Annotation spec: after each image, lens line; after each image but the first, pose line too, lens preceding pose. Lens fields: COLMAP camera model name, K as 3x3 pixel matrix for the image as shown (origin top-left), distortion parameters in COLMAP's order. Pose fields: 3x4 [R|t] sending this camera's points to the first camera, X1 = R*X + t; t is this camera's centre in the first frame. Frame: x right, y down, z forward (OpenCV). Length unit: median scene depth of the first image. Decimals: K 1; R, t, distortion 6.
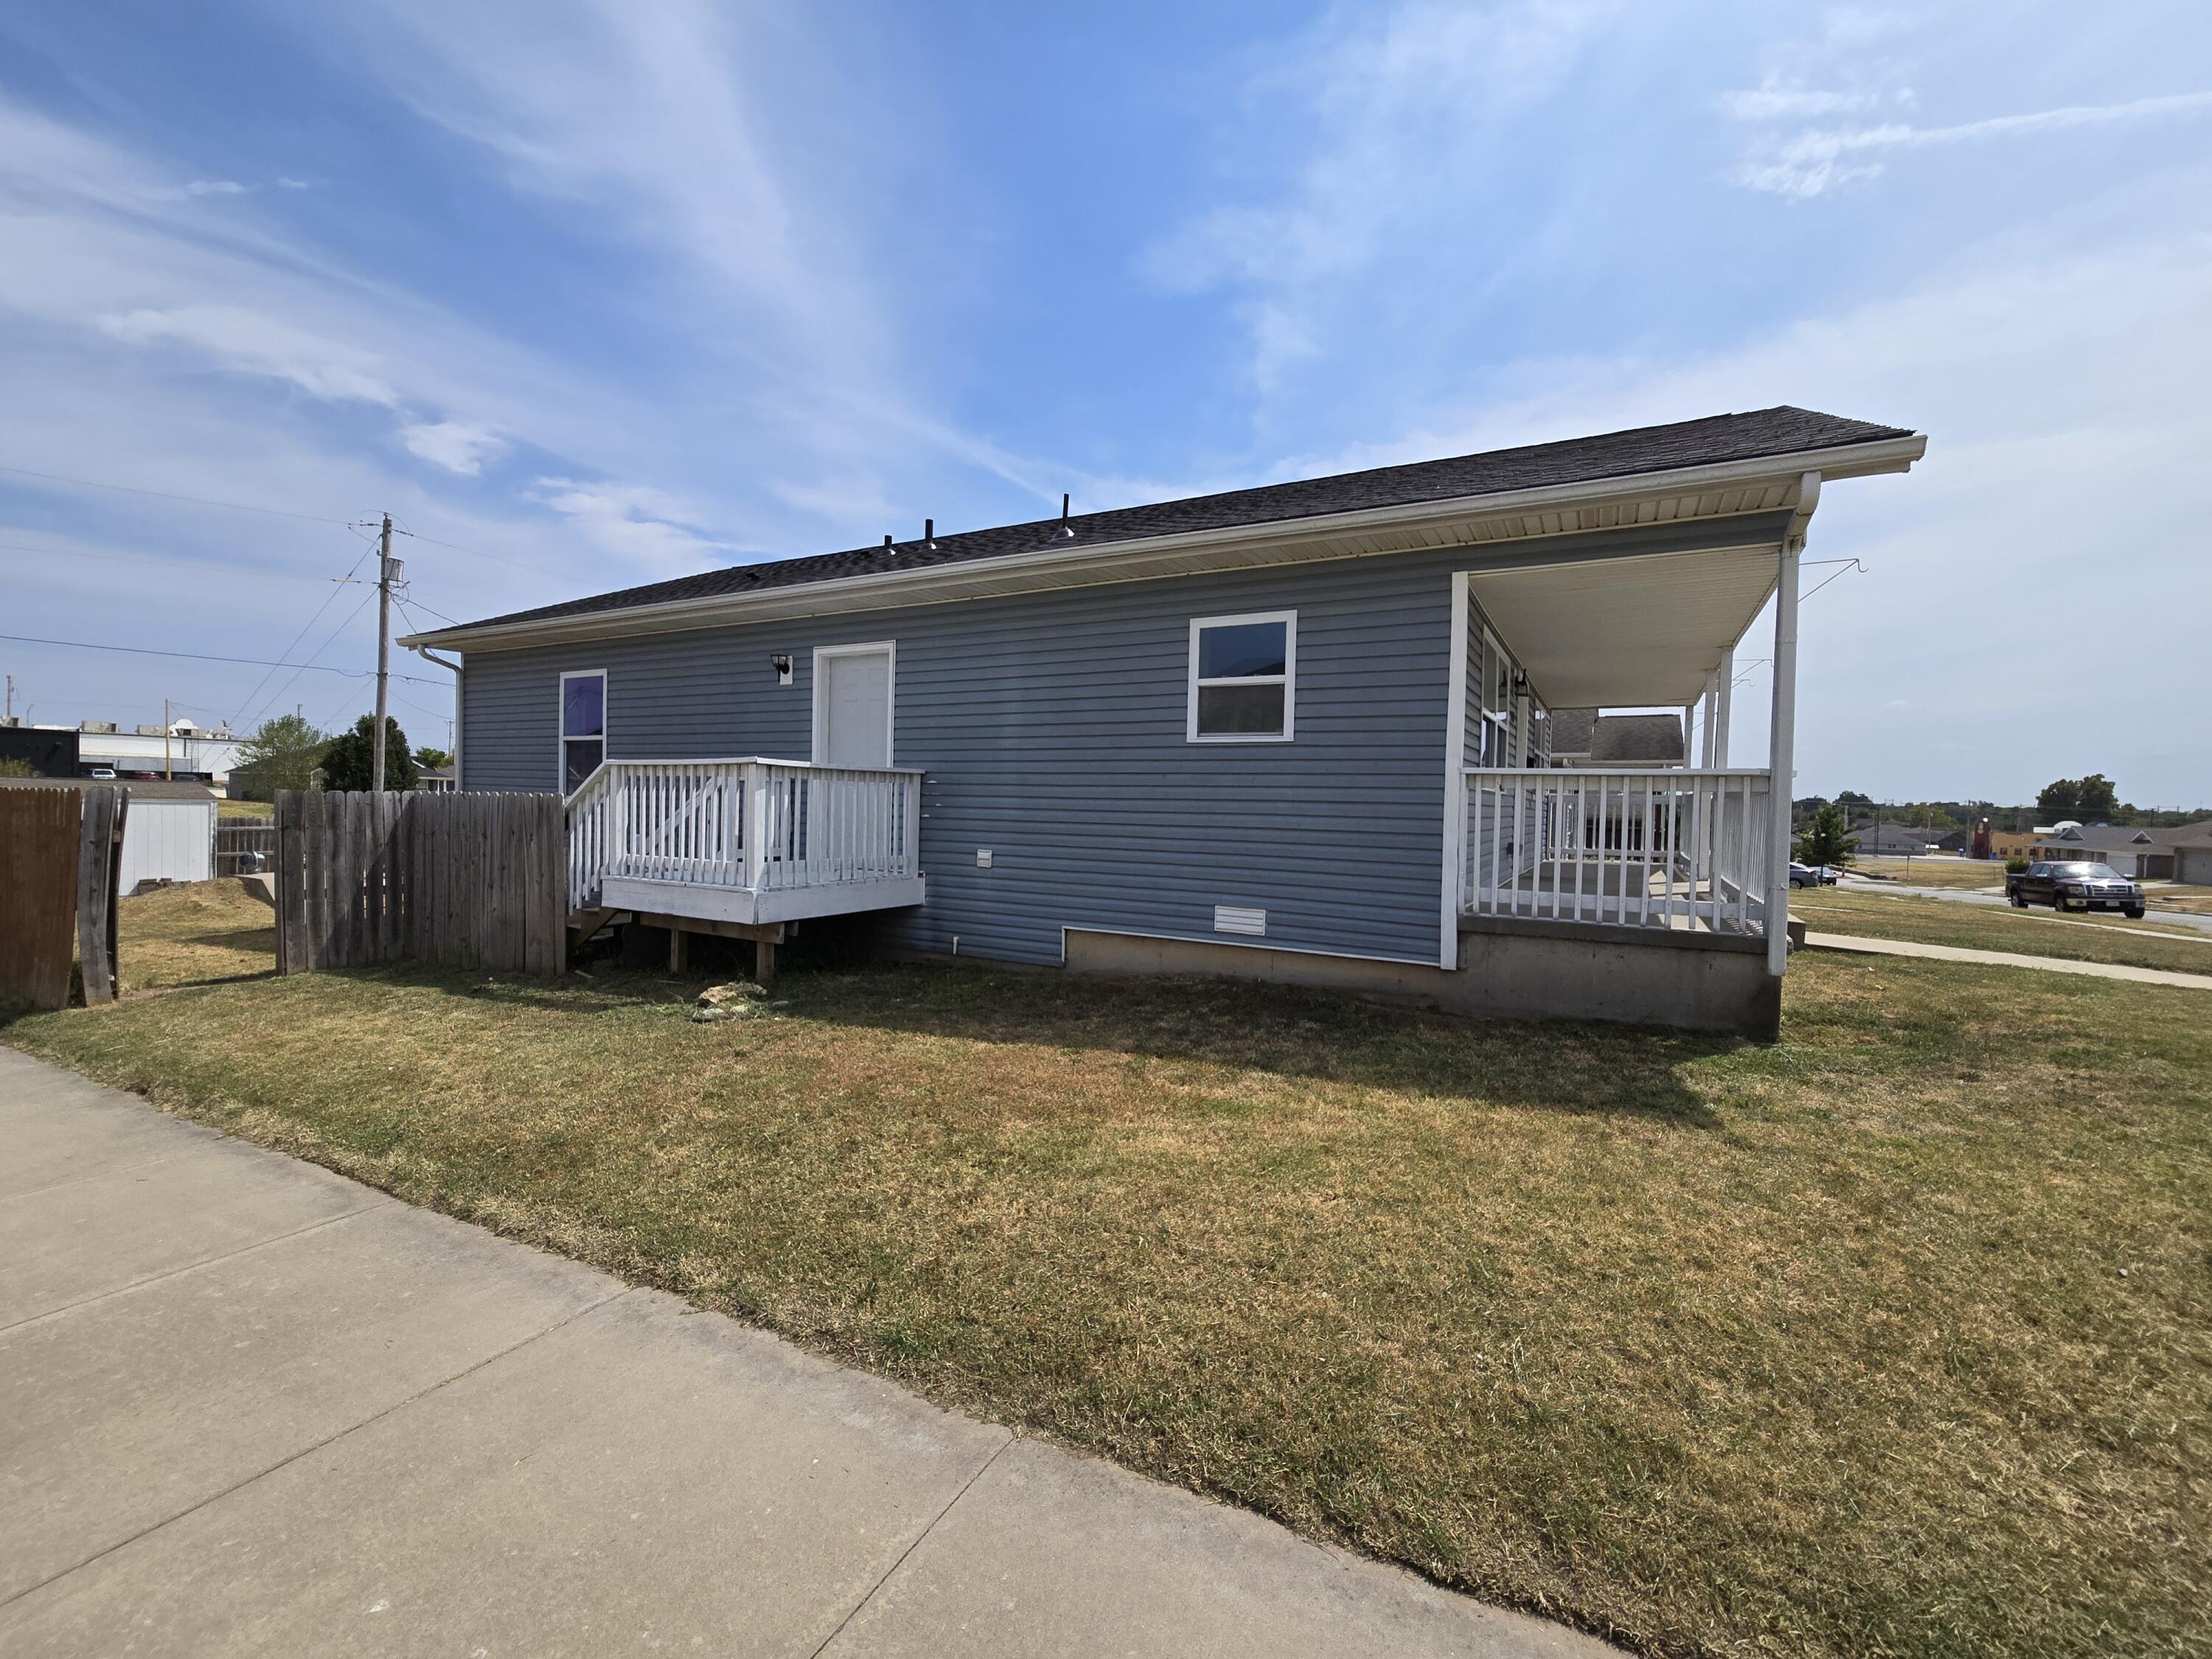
lens RADIAL K [[872.3, 0, 1110.2], [0, 872.3, 818.1], [0, 0, 1]] dist [-0.024463, 0.000455]
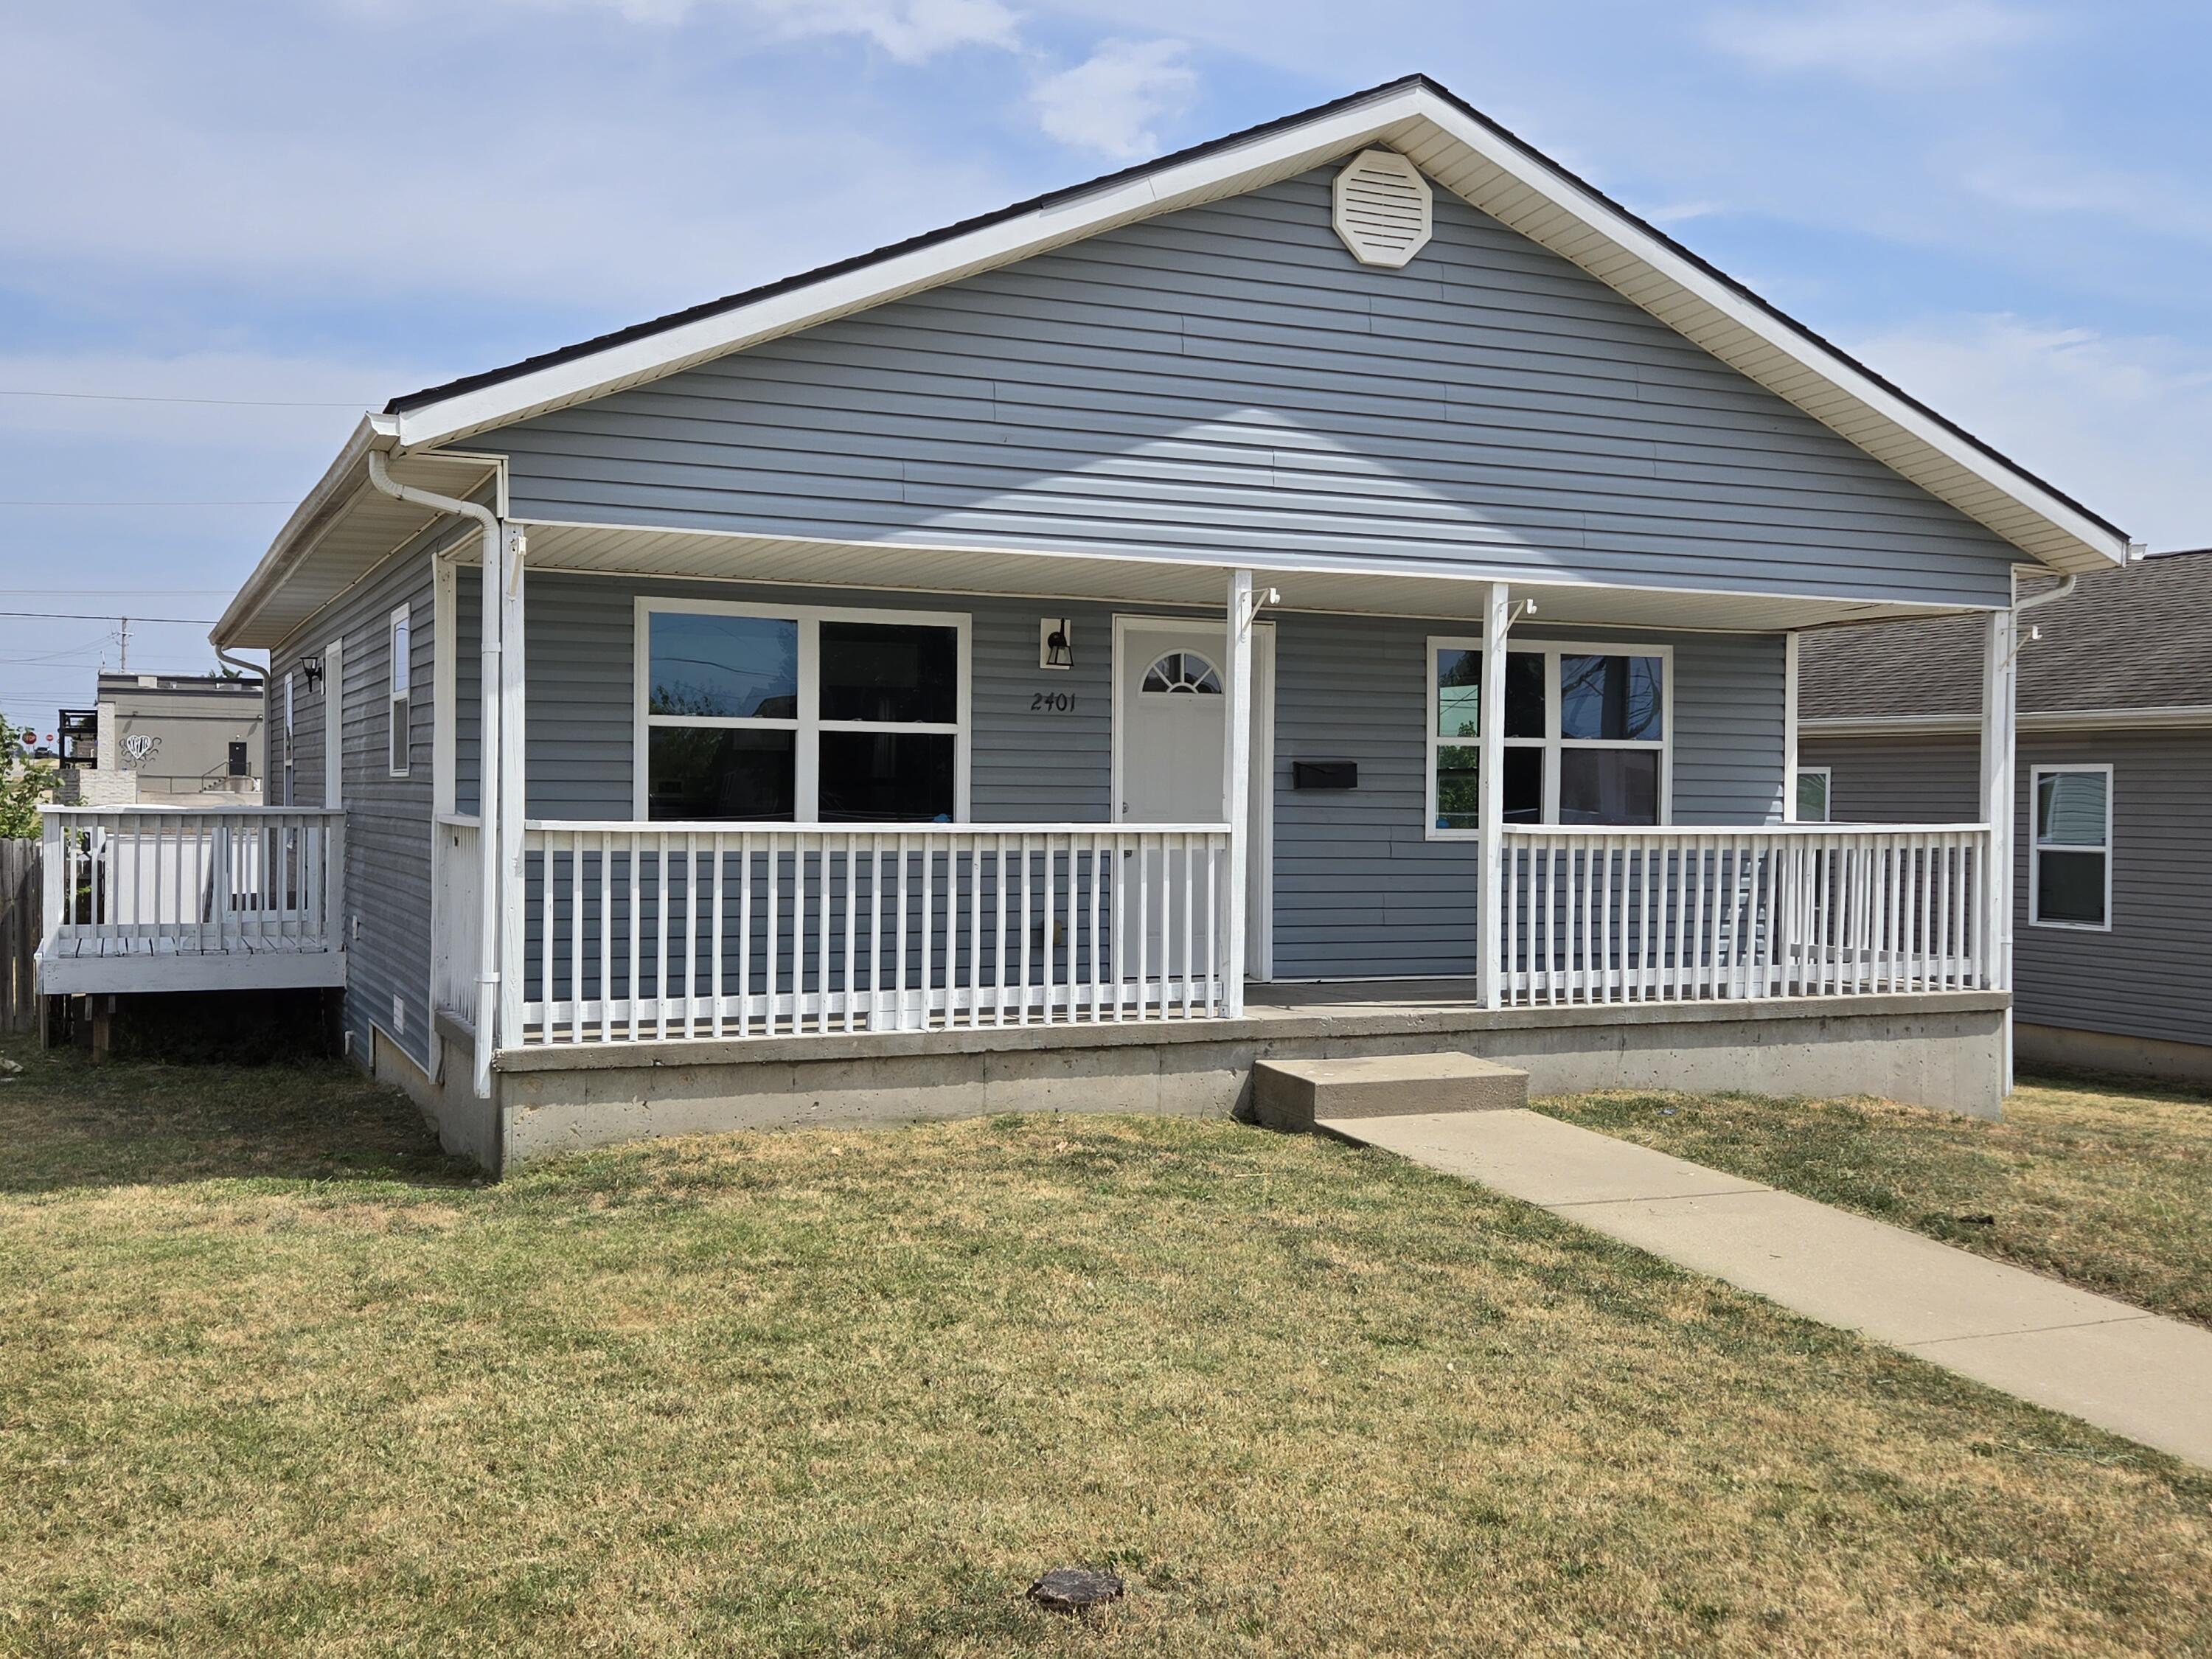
lens RADIAL K [[2208.7, 0, 1110.8], [0, 2208.7, 828.1], [0, 0, 1]] dist [0.076789, -0.109696]
pose [[0.789607, -0.004974, -0.613593, 1.591536], [-0.004293, 0.999898, -0.013630, -0.017139], [0.613598, 0.013396, 0.789505, -0.125620]]
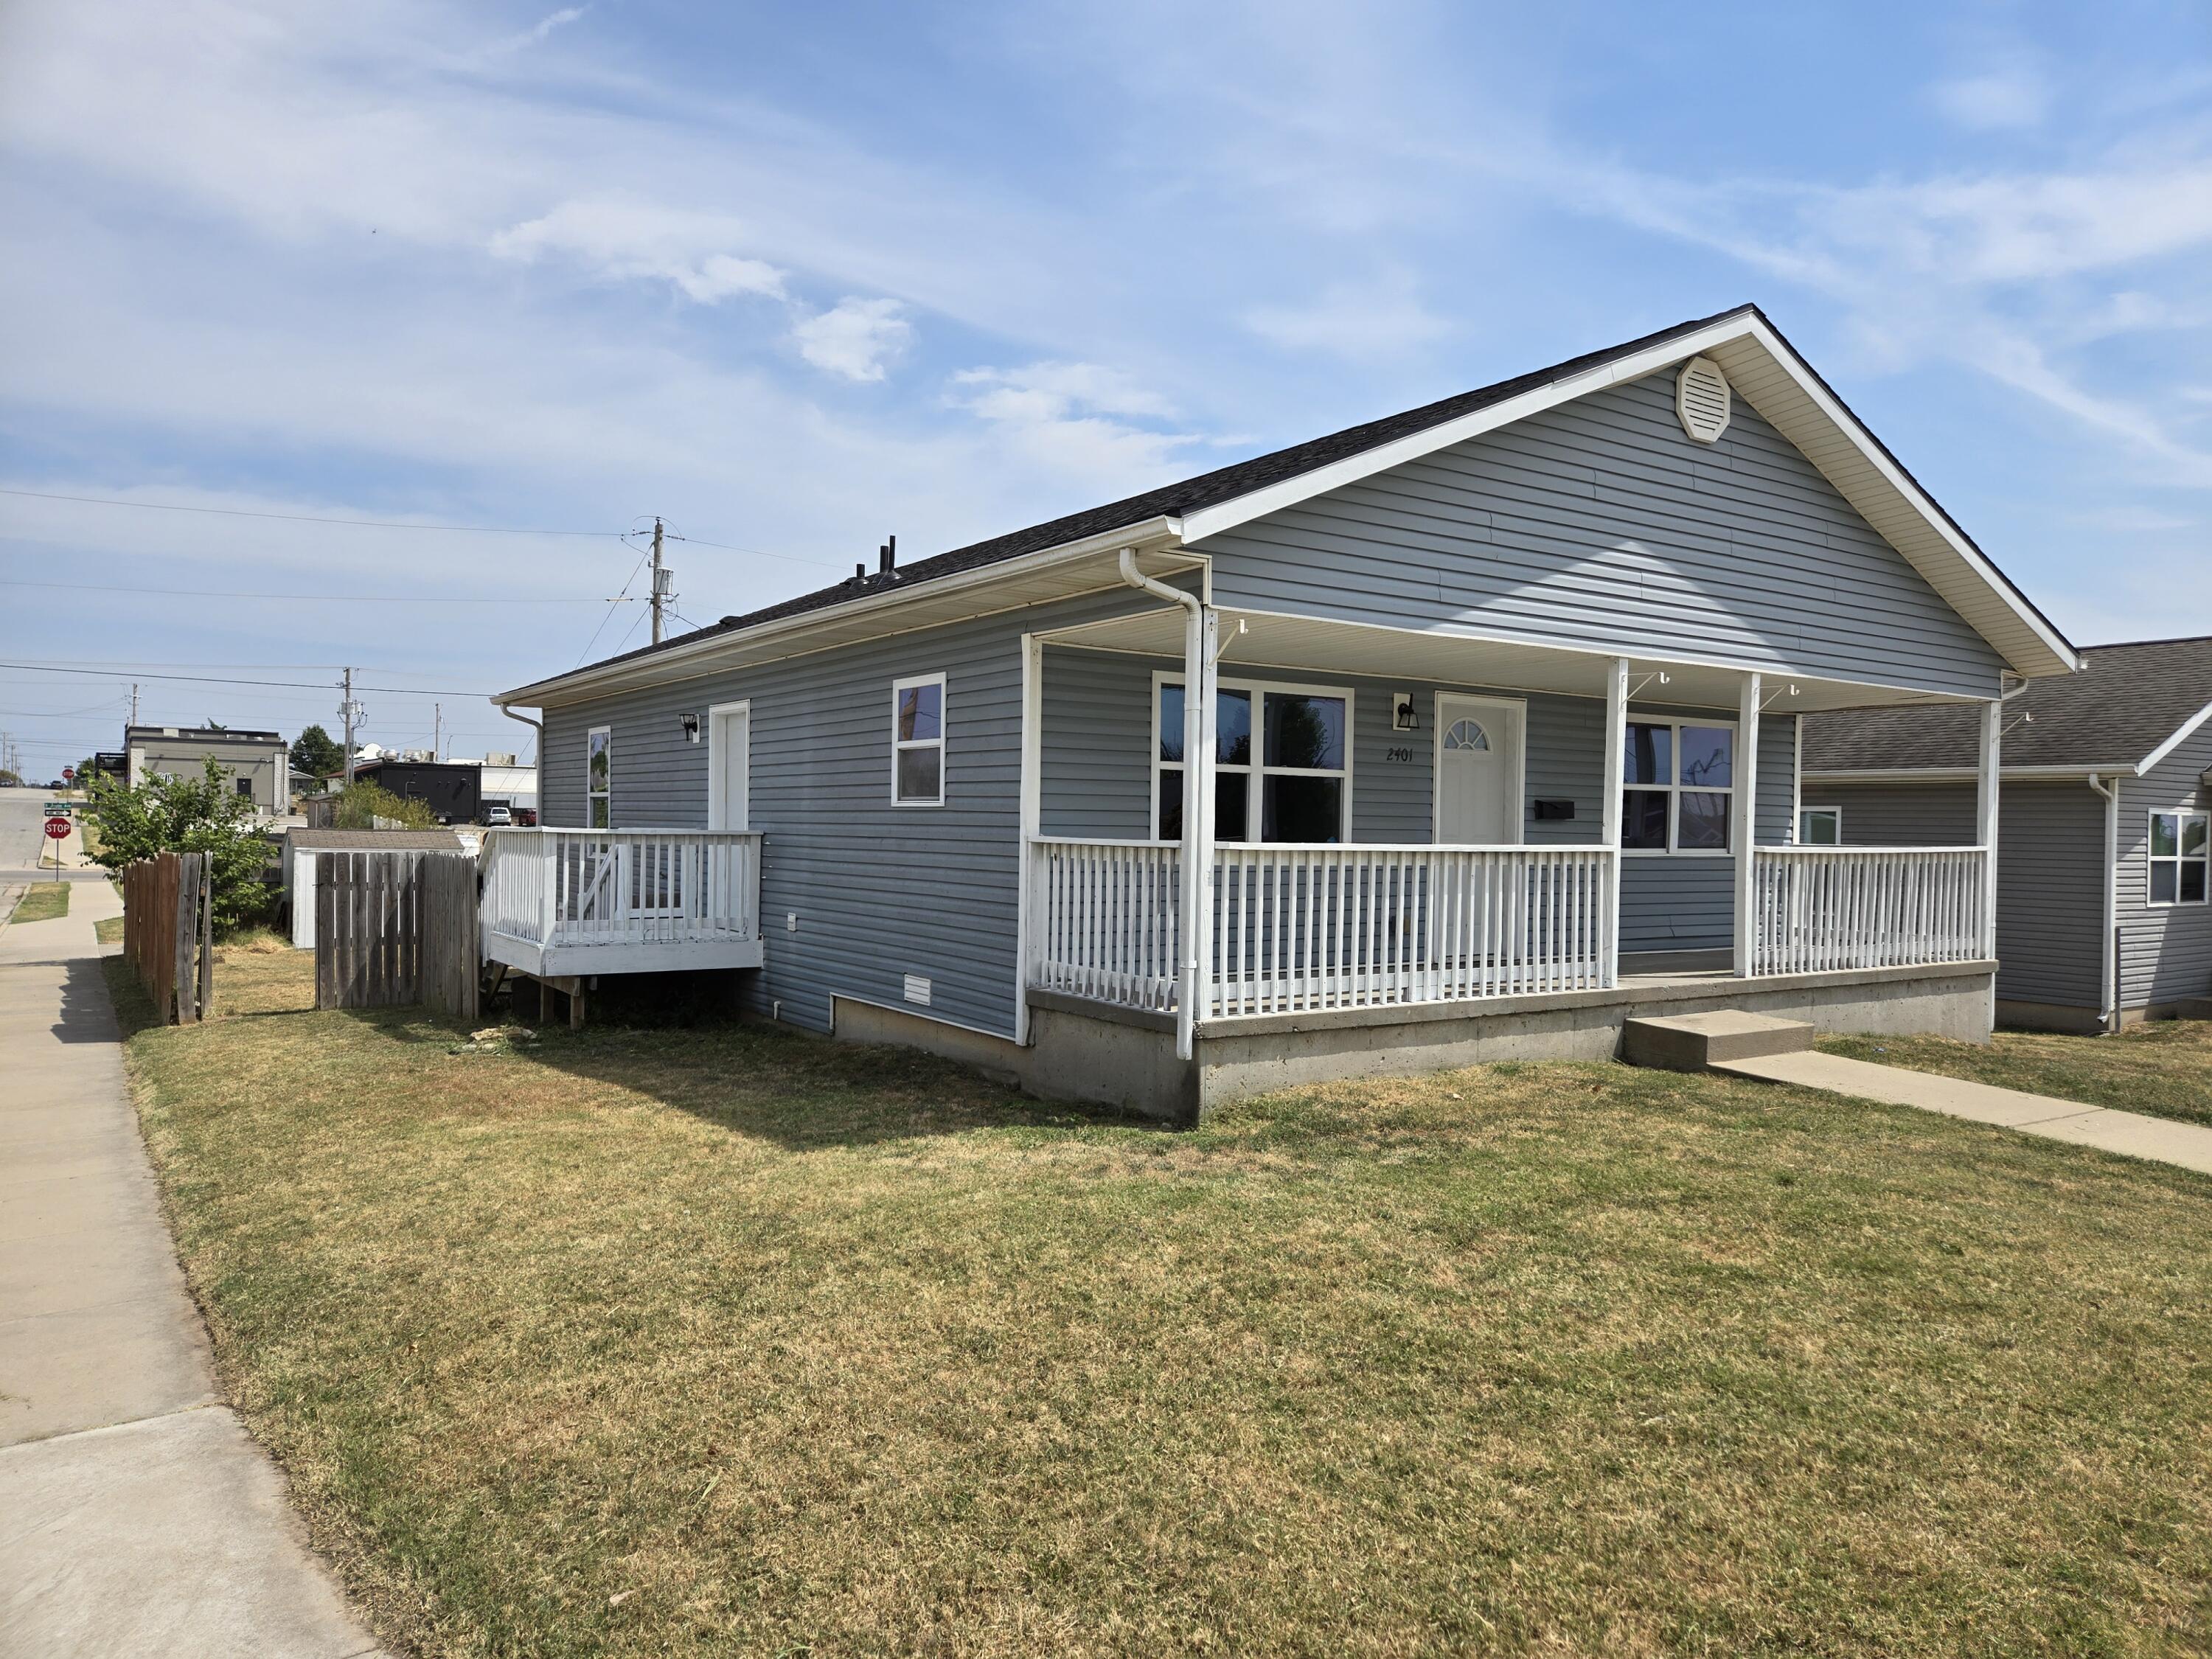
lens RADIAL K [[1500.6, 0, 1111.4], [0, 1500.6, 851.9], [0, 0, 1]] dist [0.038983, -0.001775]
pose [[0.884141, -0.000122, -0.467220, 0.984975], [-0.004733, 0.999946, -0.009218, -0.019699], [0.467196, 0.010361, 0.884093, -0.336717]]
